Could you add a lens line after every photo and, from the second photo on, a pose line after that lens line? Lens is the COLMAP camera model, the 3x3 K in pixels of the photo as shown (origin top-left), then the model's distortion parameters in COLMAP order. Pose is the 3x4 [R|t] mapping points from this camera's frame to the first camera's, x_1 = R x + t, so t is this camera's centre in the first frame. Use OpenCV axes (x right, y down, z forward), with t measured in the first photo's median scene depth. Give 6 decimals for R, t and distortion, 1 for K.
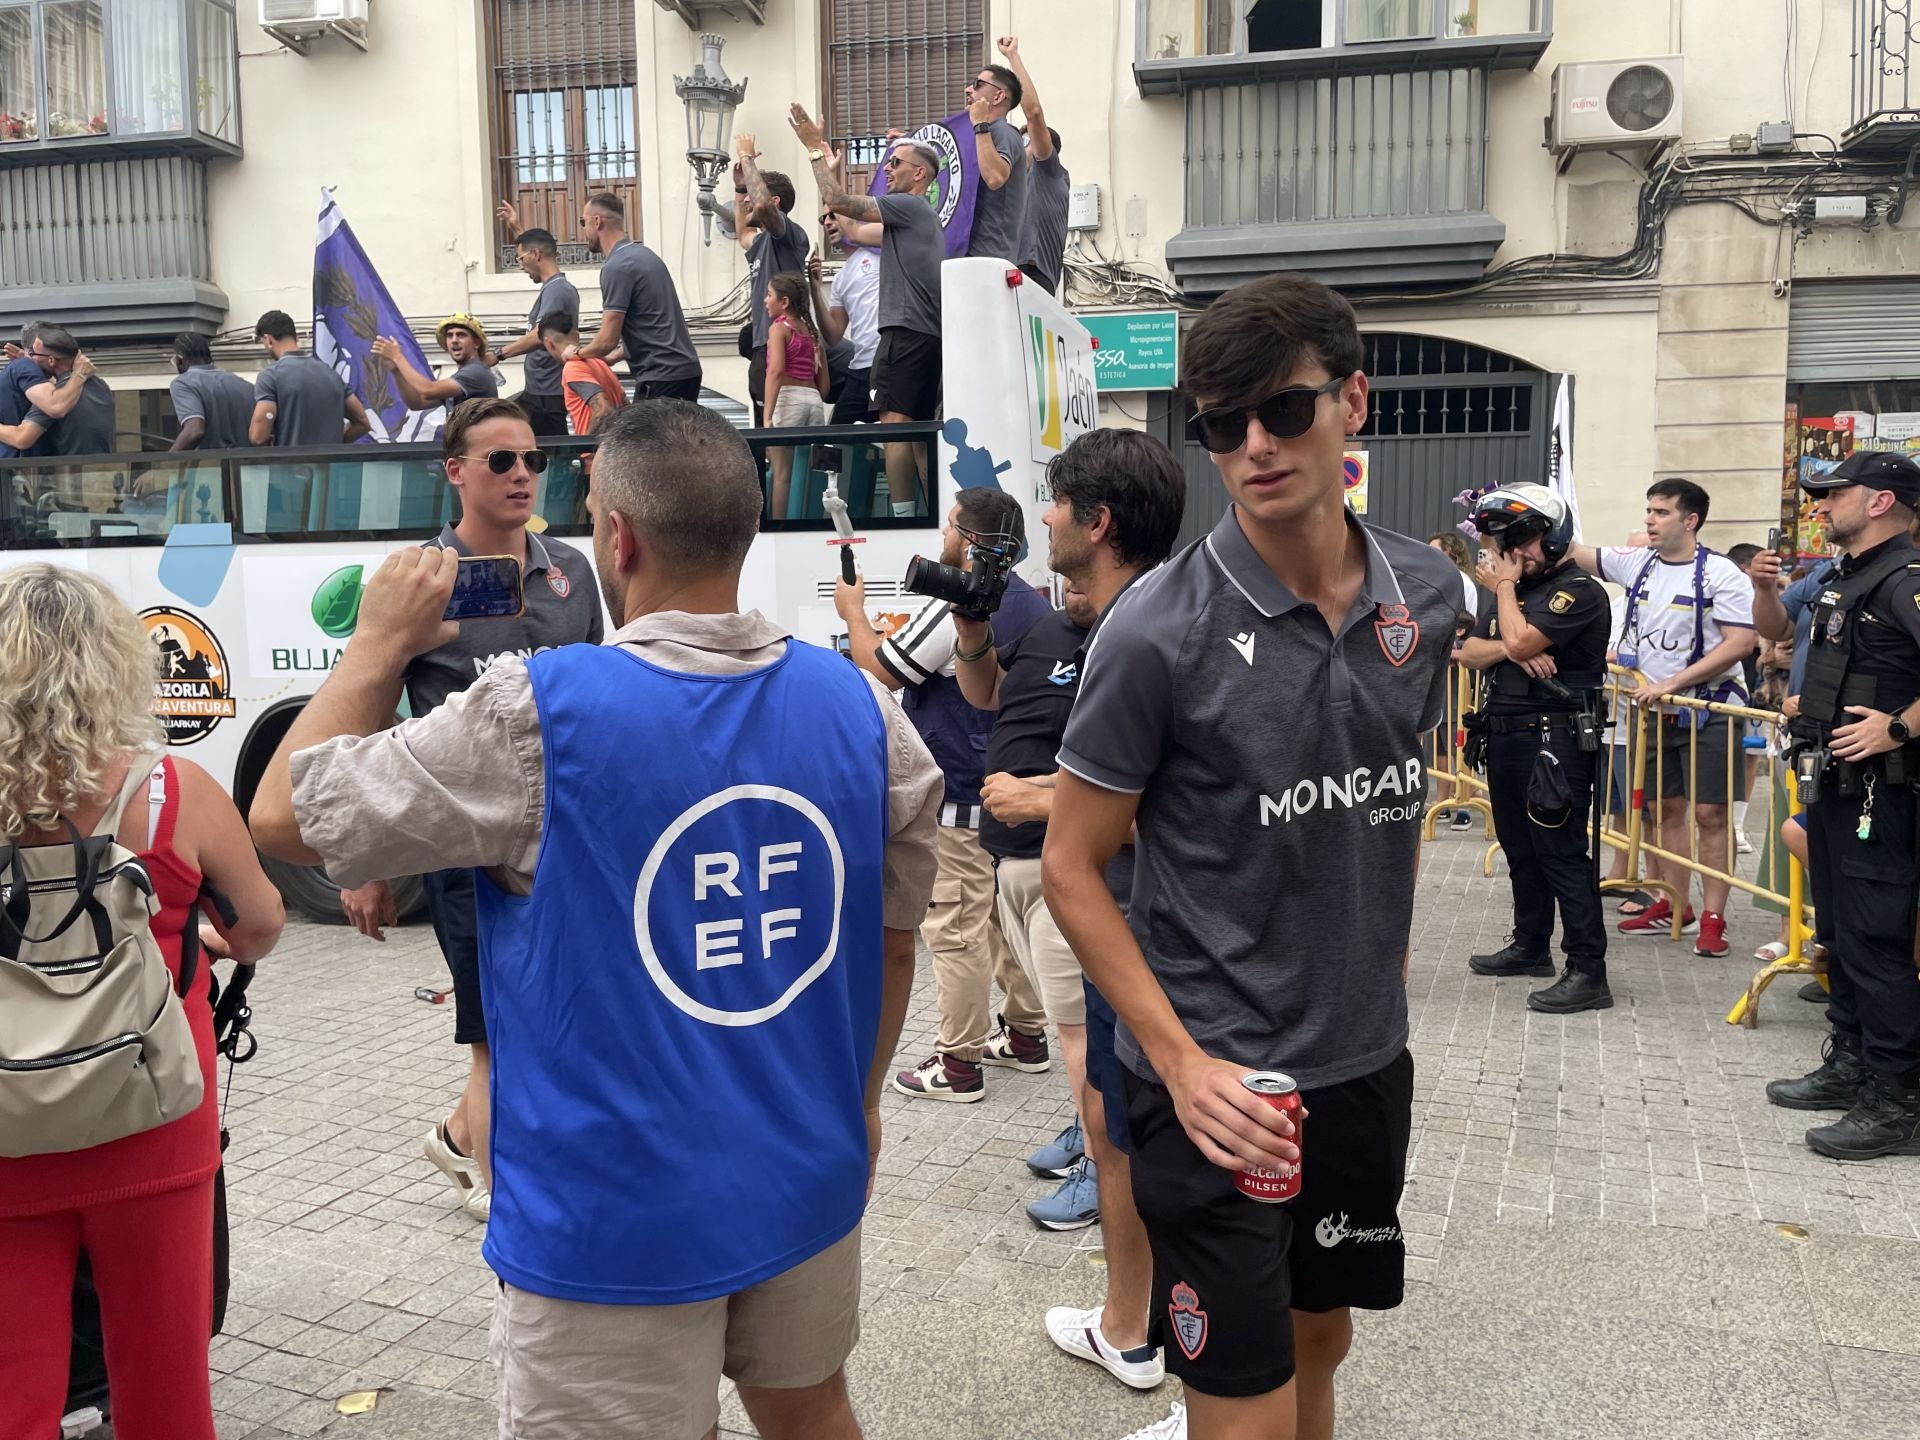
lens RADIAL K [[1442.3, 0, 999.1], [0, 1442.3, 717.1], [0, 0, 1]] dist [0.077821, -0.129061]
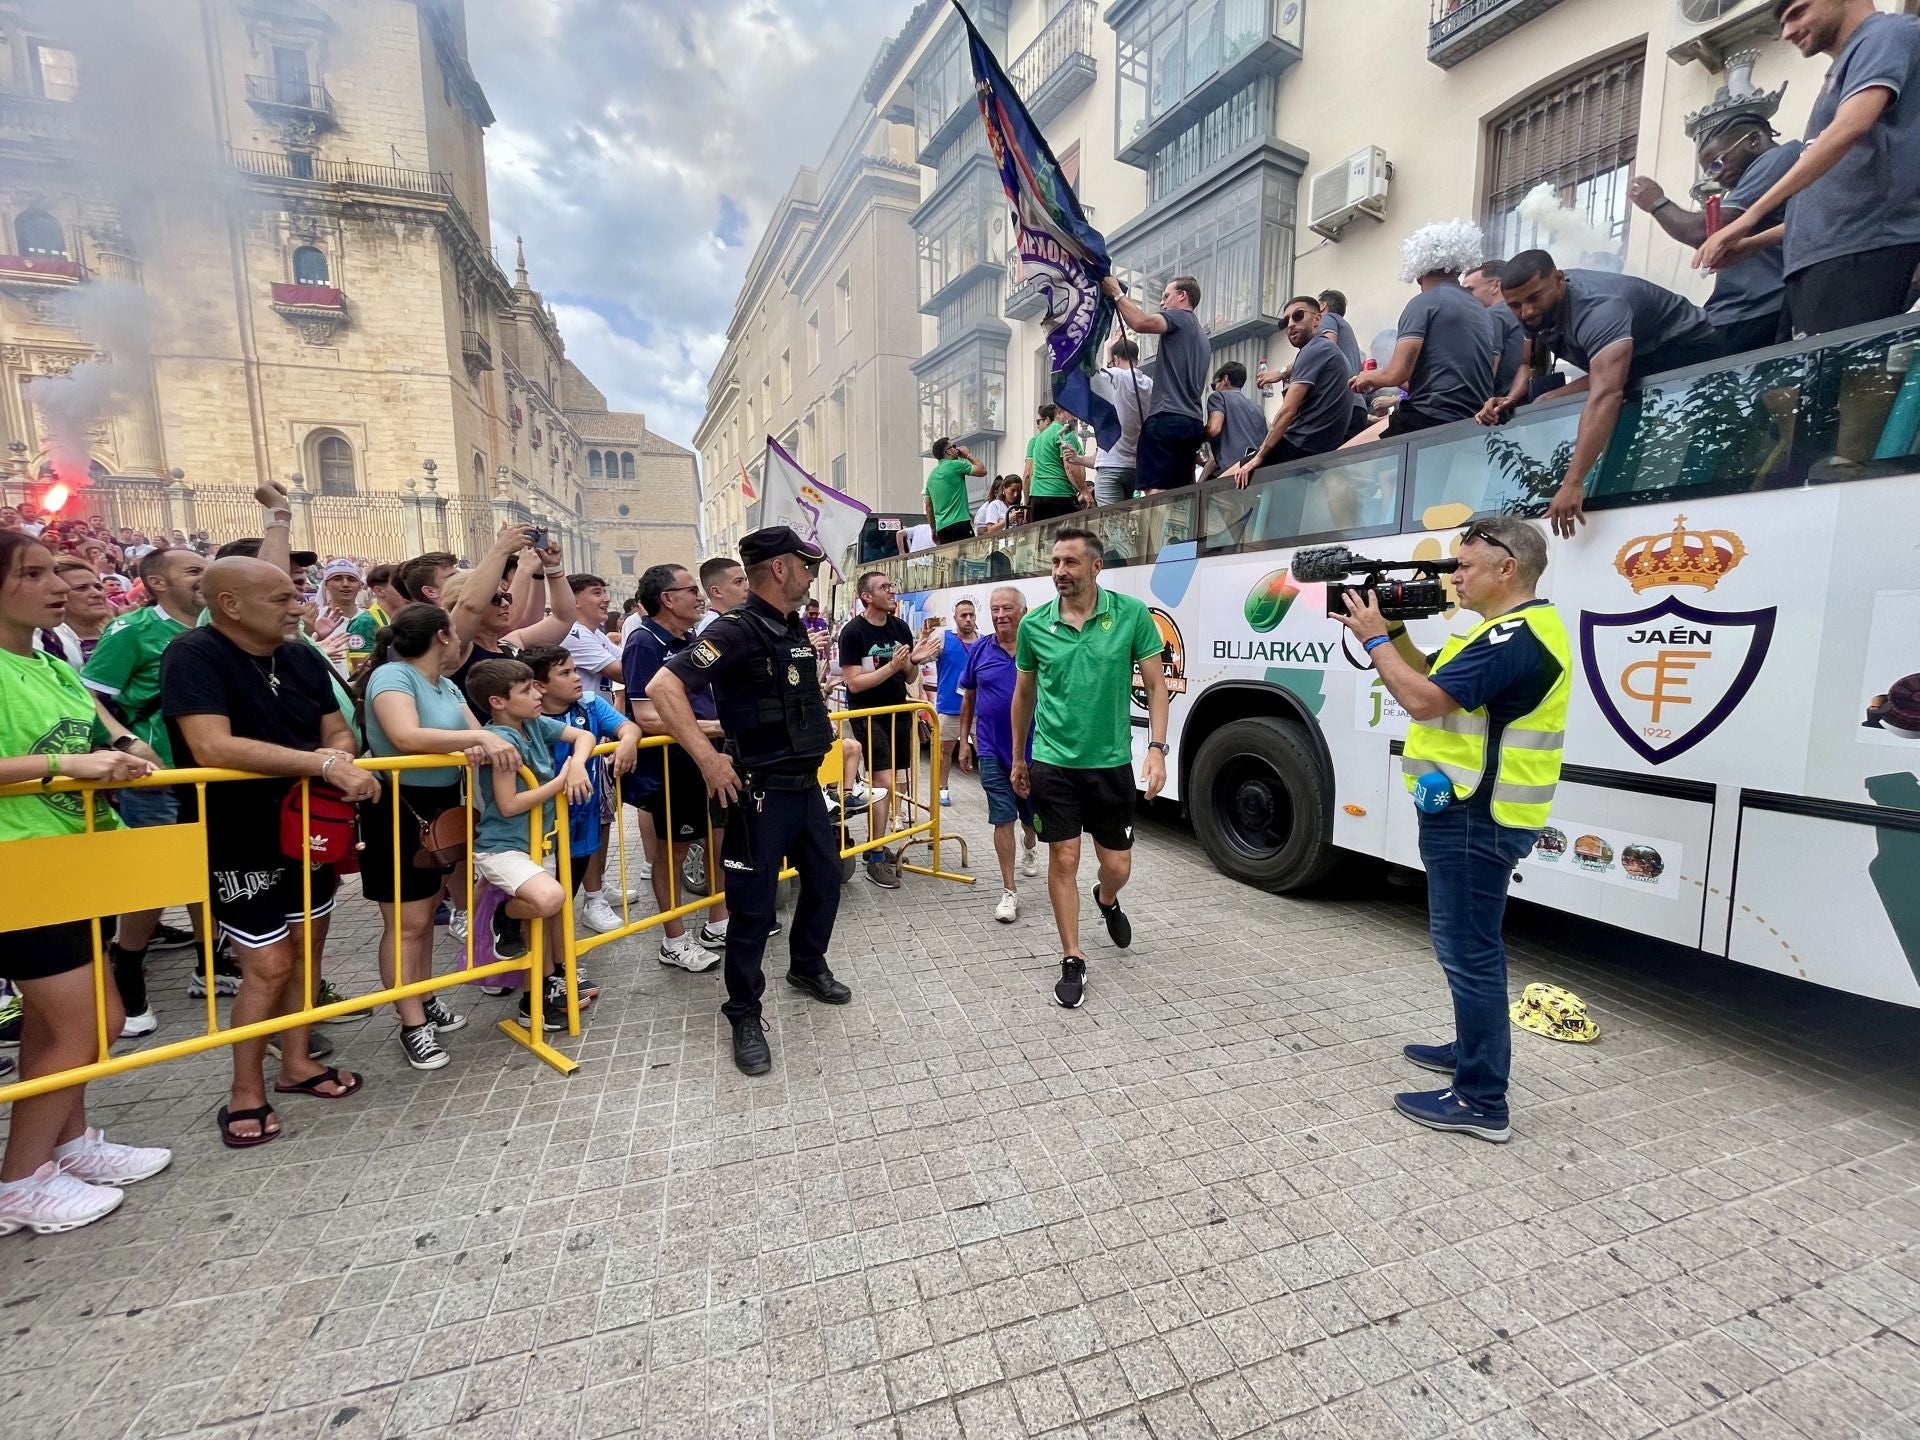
lens RADIAL K [[780.1, 0, 963.1], [0, 780.1, 720.2], [0, 0, 1]] dist [0.000554, -0.000504]
pose [[0.626149, 0.107916, -0.772199, -0.106819], [-0.092596, 0.993659, 0.063782, -0.001504], [0.774185, 0.031565, 0.632172, 0.404404]]
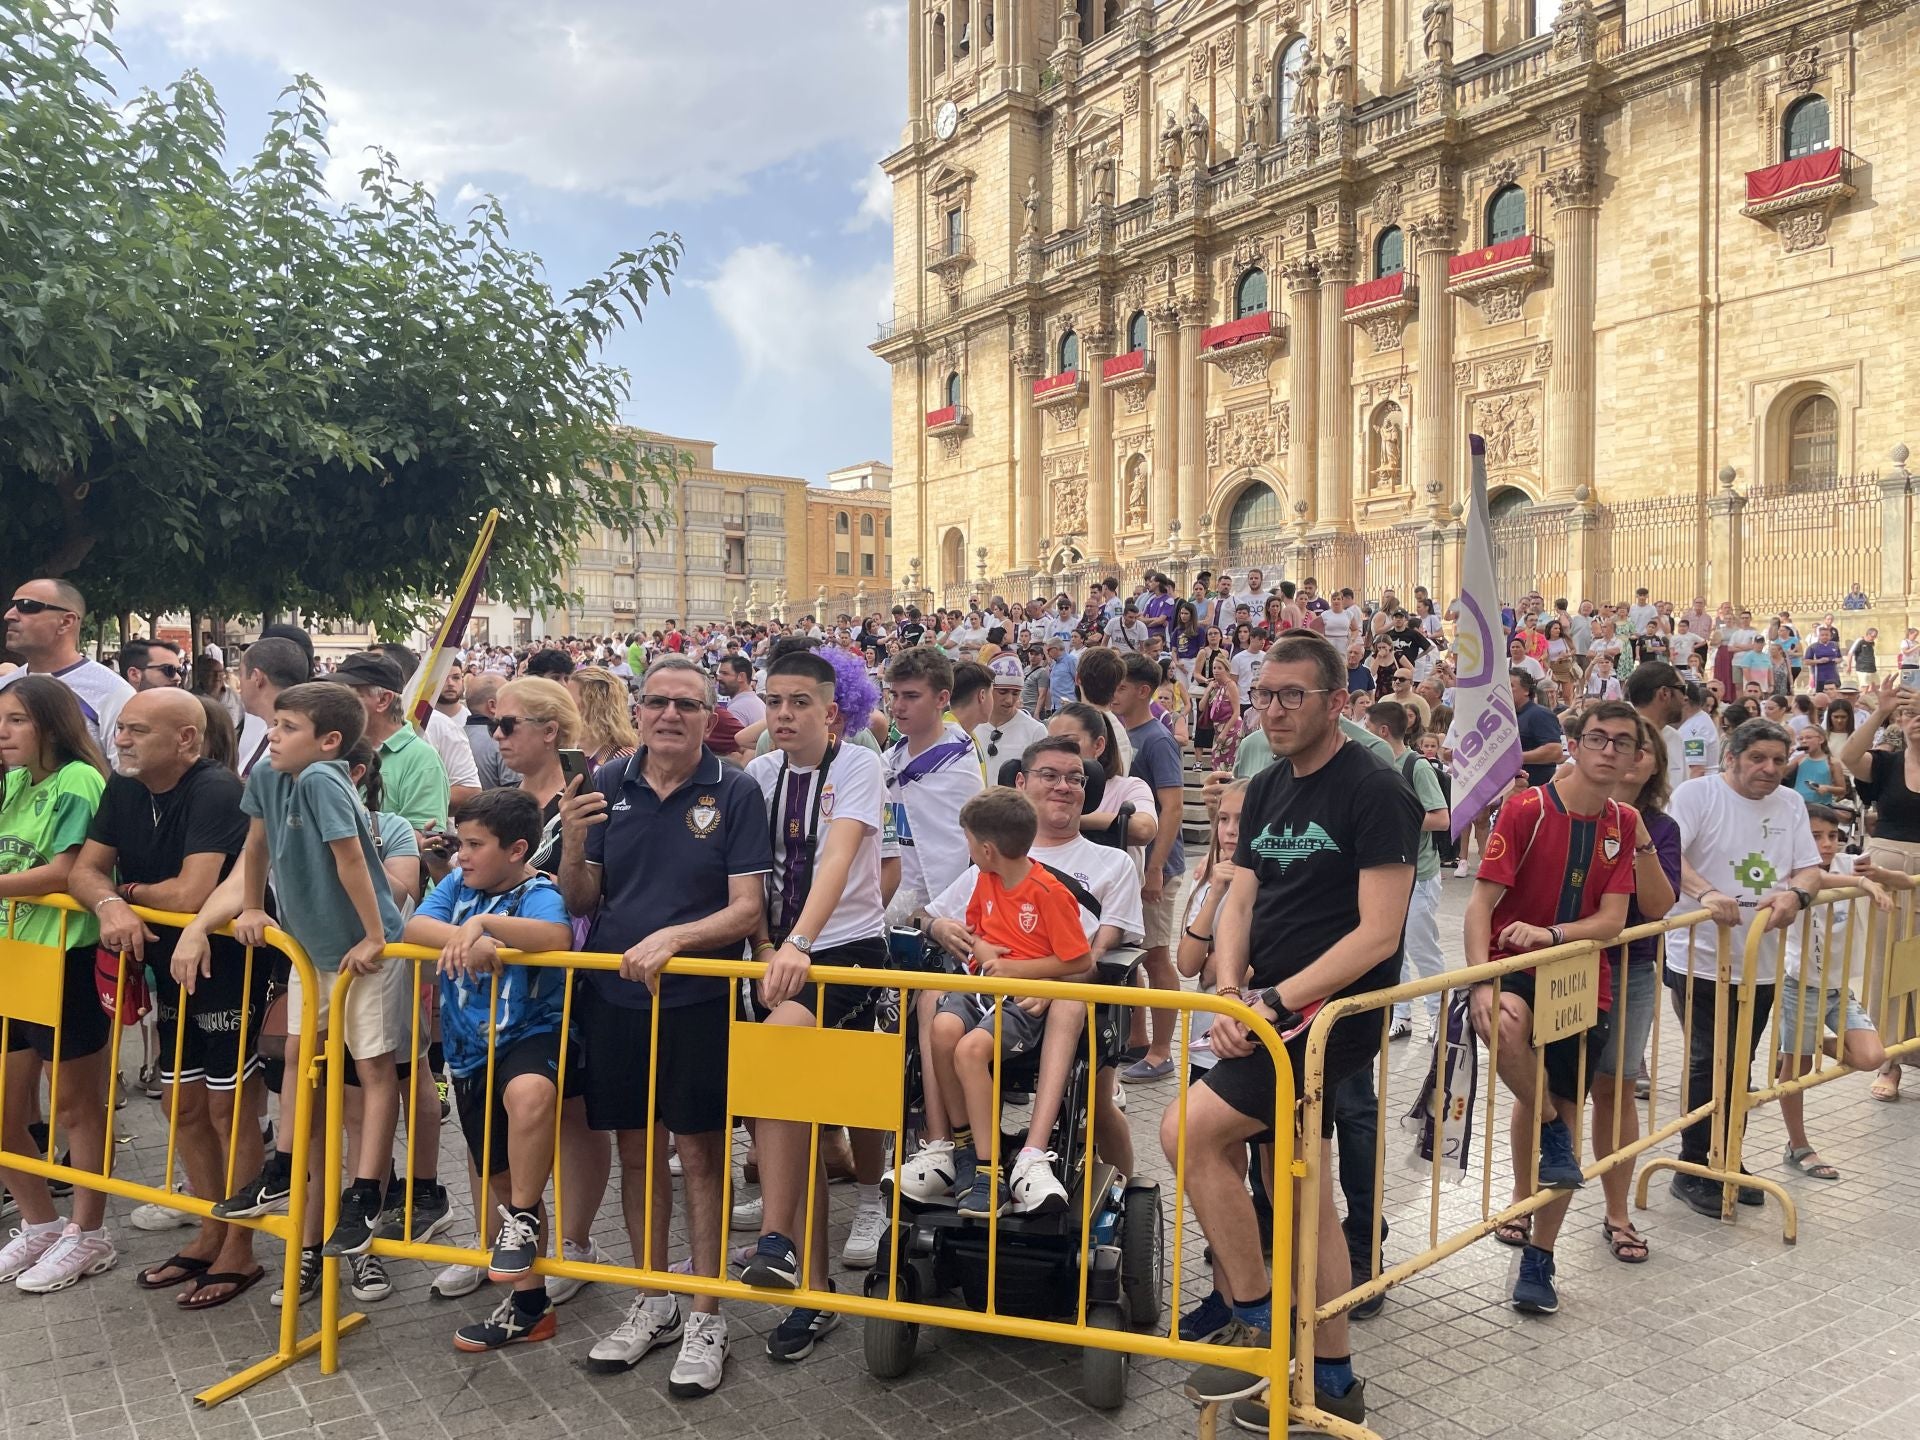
lens RADIAL K [[1458.6, 0, 960.2], [0, 1458.6, 721.3], [0, 0, 1]] dist [0.093358, -0.123109]
pose [[-0.545988, 0.021899, -0.837507, -0.213690], [-0.090984, 0.992196, 0.085258, -0.079990], [0.832838, 0.122749, -0.539734, 0.944830]]
